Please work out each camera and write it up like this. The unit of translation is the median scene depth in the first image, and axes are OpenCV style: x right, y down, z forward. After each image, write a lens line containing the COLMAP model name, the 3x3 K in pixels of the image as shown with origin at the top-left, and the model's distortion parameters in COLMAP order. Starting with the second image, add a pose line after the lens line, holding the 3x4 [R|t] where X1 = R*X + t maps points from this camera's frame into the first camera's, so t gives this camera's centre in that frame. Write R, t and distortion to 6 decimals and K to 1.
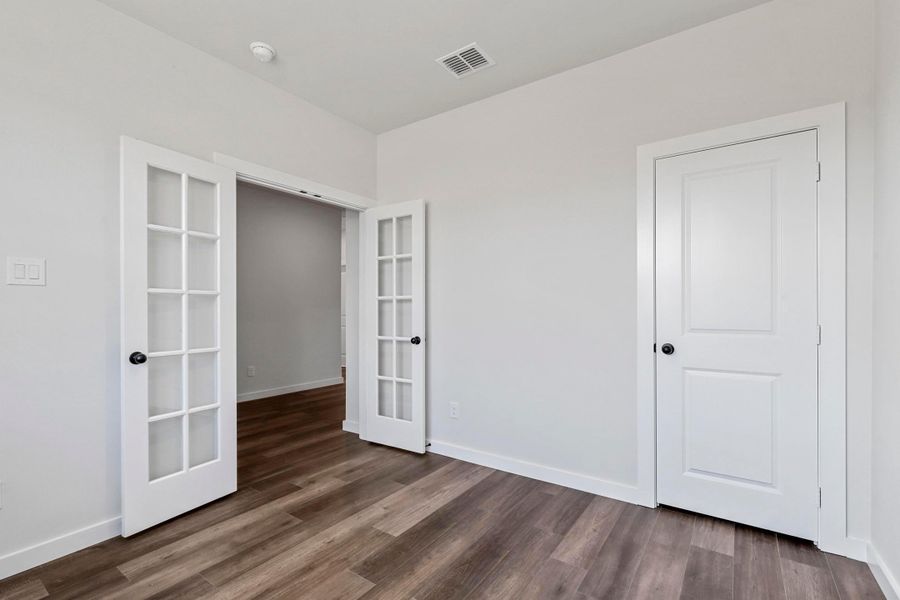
lens RADIAL K [[408.8, 0, 450.9], [0, 408.8, 303.6], [0, 0, 1]] dist [-0.000120, 0.000650]
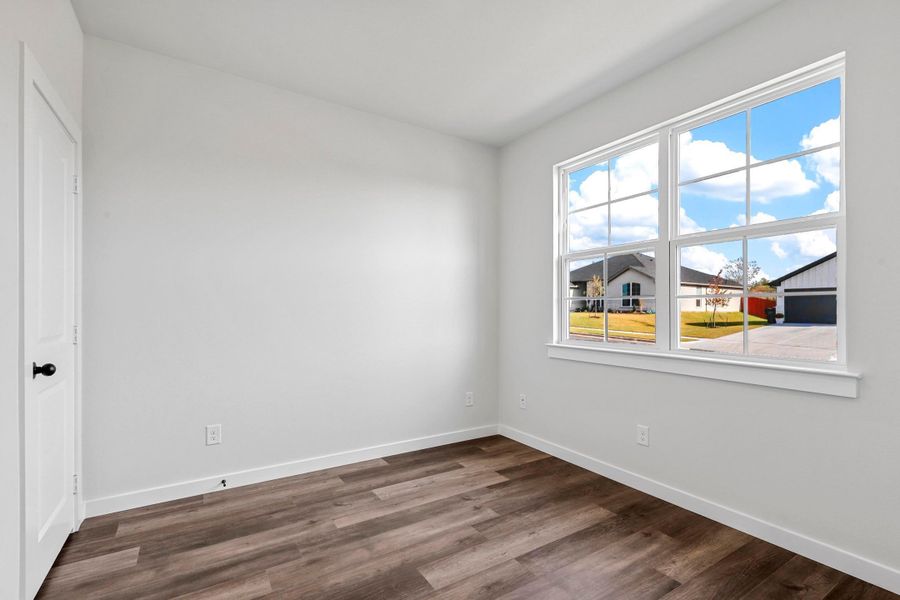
lens RADIAL K [[416.0, 0, 454.5], [0, 416.0, 308.2], [0, 0, 1]] dist [-0.000580, 0.000169]
pose [[-0.919020, 0.002369, 0.394204, -0.480876], [0.002233, 0.999997, -0.000804, 0.012326], [-0.394205, 0.000141, -0.919022, 1.701950]]
